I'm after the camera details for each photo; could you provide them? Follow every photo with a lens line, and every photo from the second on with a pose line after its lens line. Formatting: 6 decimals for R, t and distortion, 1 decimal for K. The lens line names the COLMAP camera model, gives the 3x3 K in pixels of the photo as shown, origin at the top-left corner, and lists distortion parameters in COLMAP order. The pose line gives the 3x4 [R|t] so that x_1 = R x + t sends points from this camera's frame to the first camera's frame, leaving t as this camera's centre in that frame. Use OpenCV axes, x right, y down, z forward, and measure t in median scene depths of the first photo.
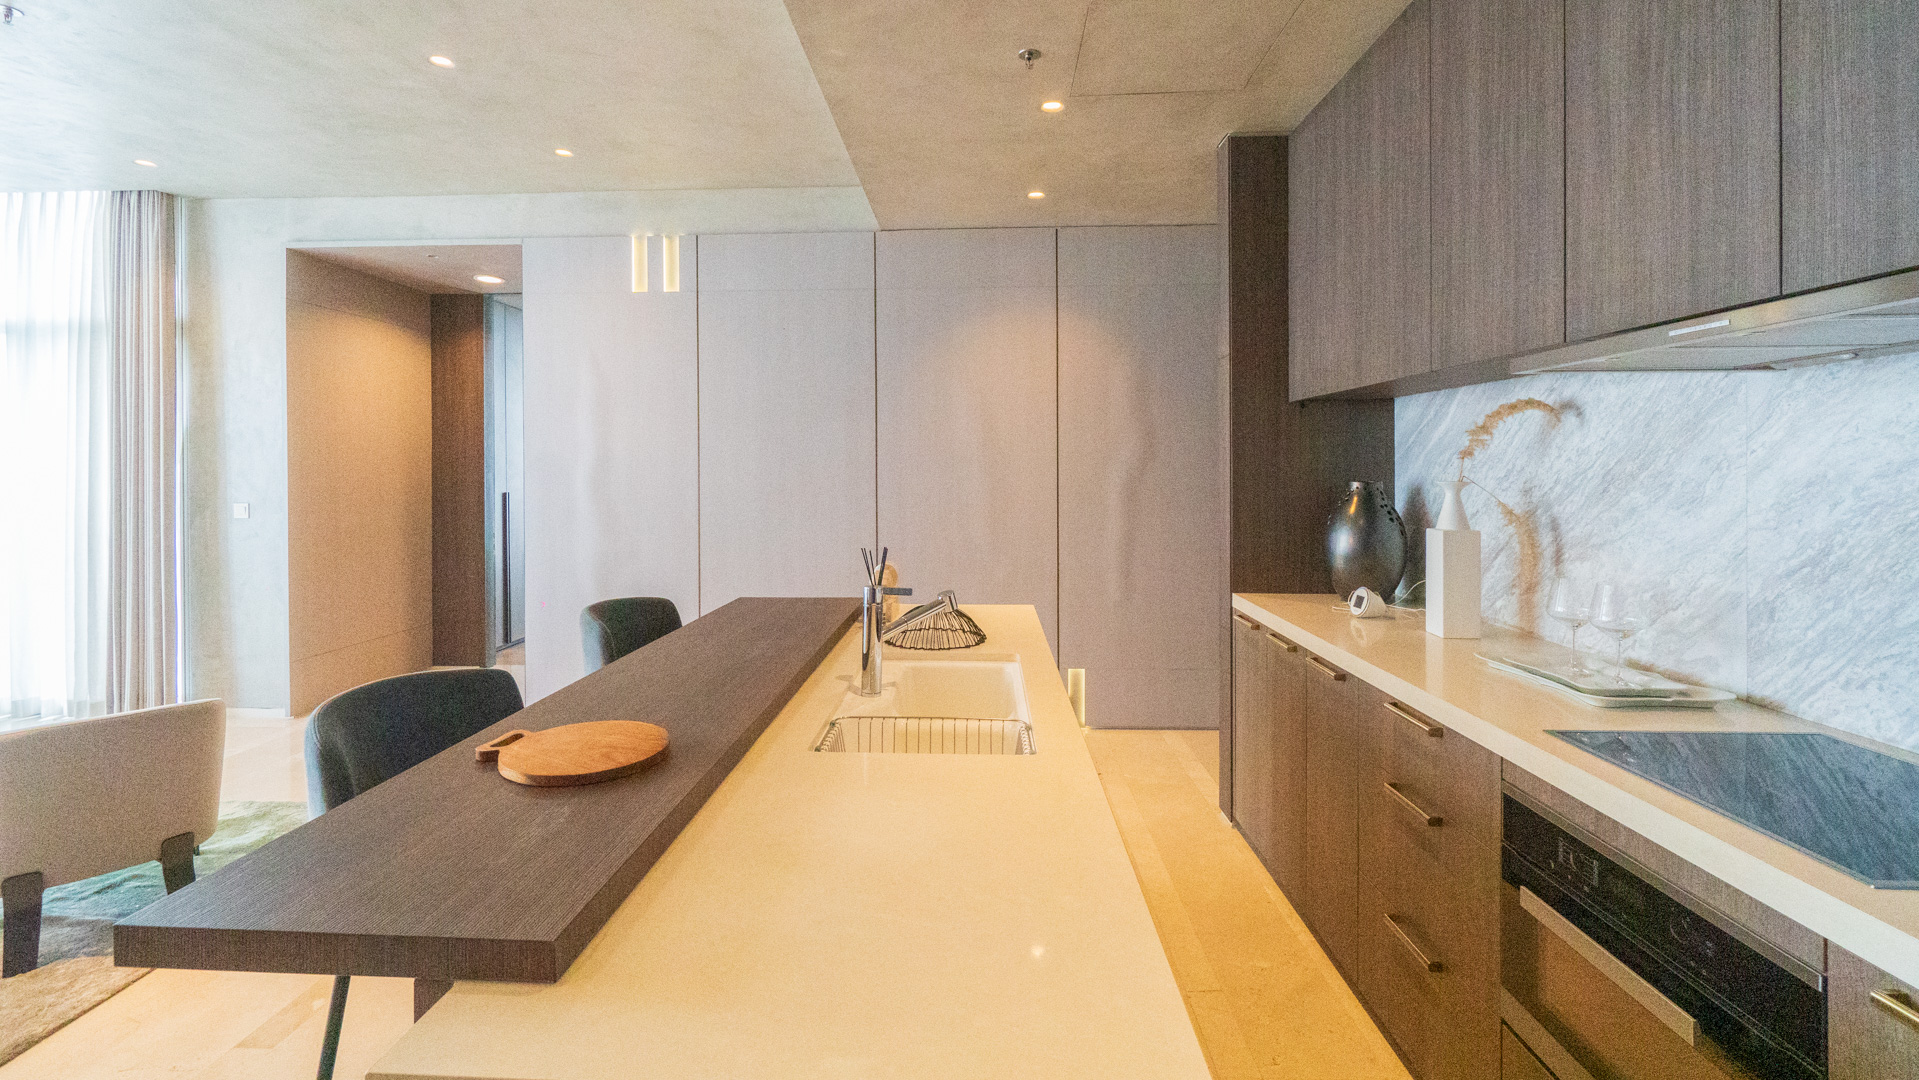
lens RADIAL K [[832.6, 0, 939.6], [0, 832.6, 492.8], [0, 0, 1]] dist [-0.006939, 0.002634]
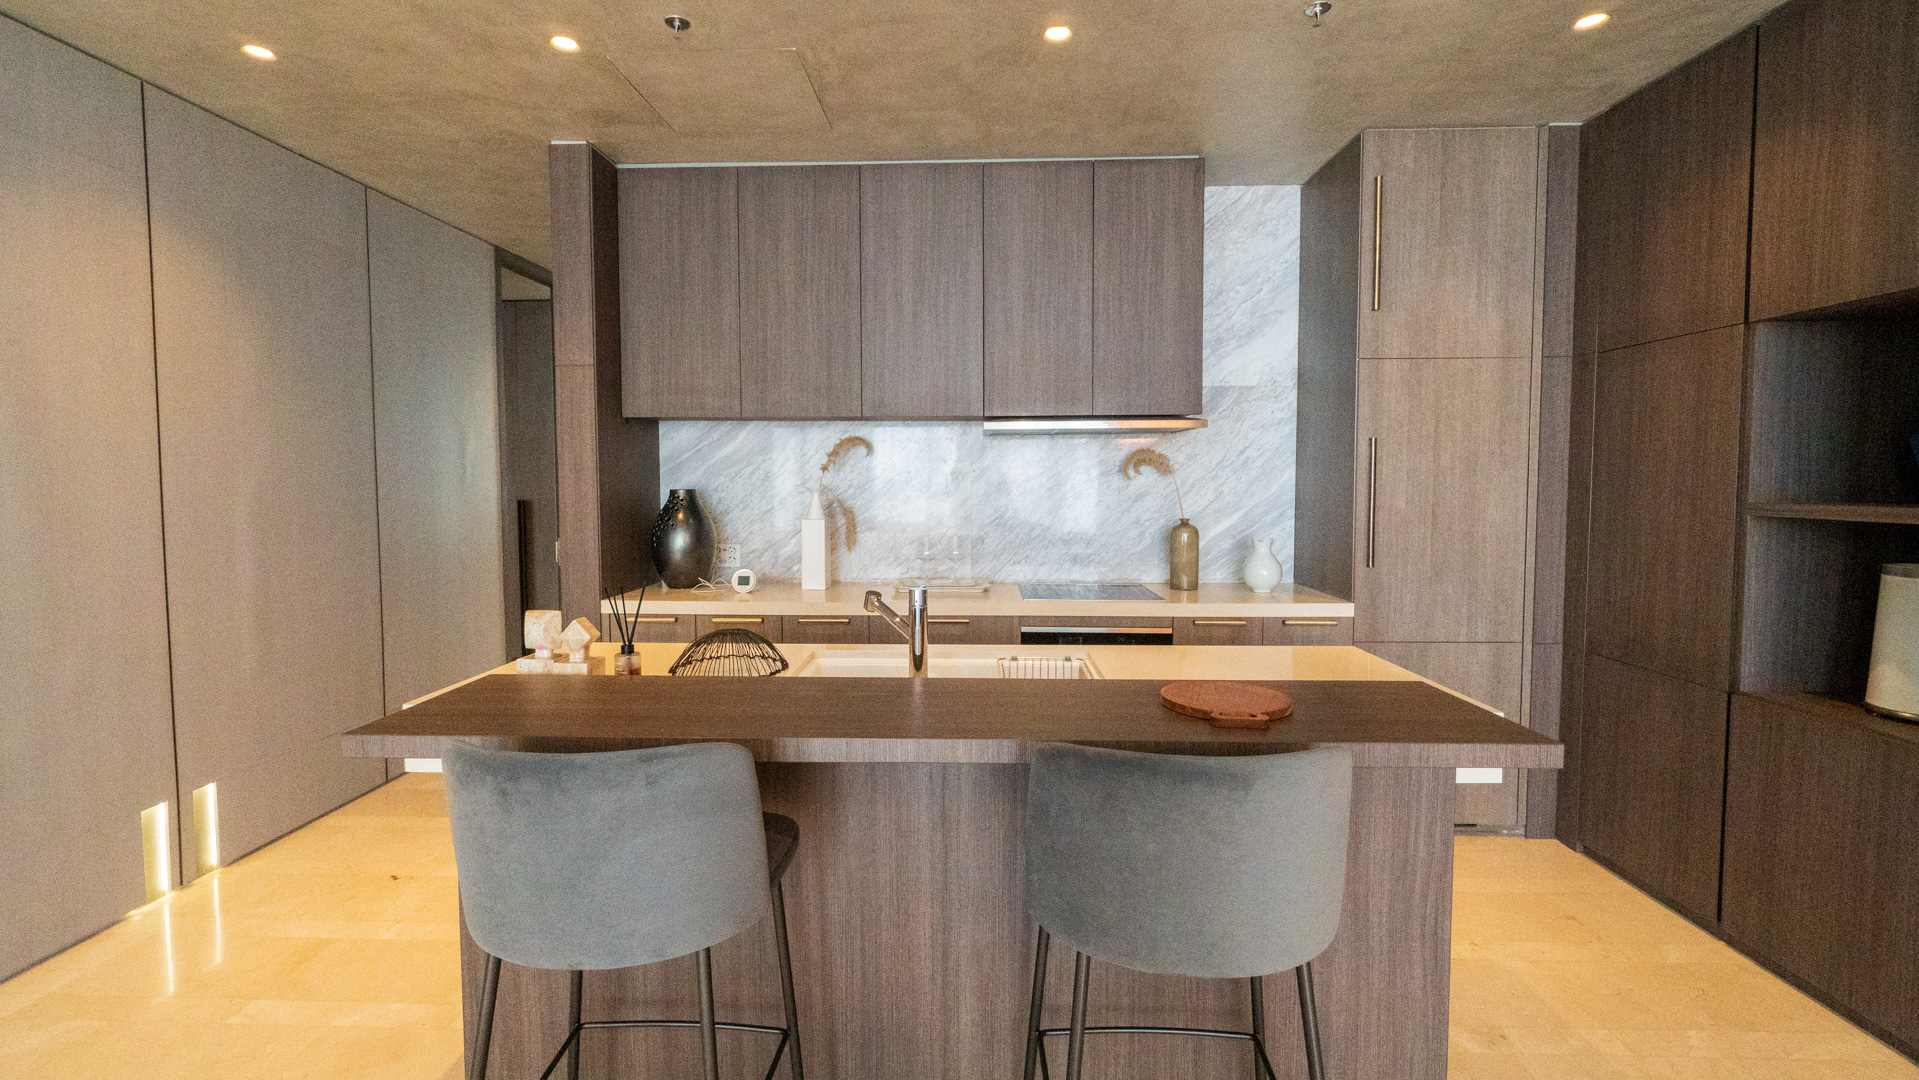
lens RADIAL K [[832.6, 0, 939.6], [0, 832.6, 492.8], [0, 0, 1]] dist [-0.006939, 0.002634]
pose [[-0.032744, -0.019391, 0.999276, -0.908642], [0.030690, 0.999321, 0.020398, -0.027941], [-0.998992, 0.031336, -0.032126, 0.848041]]
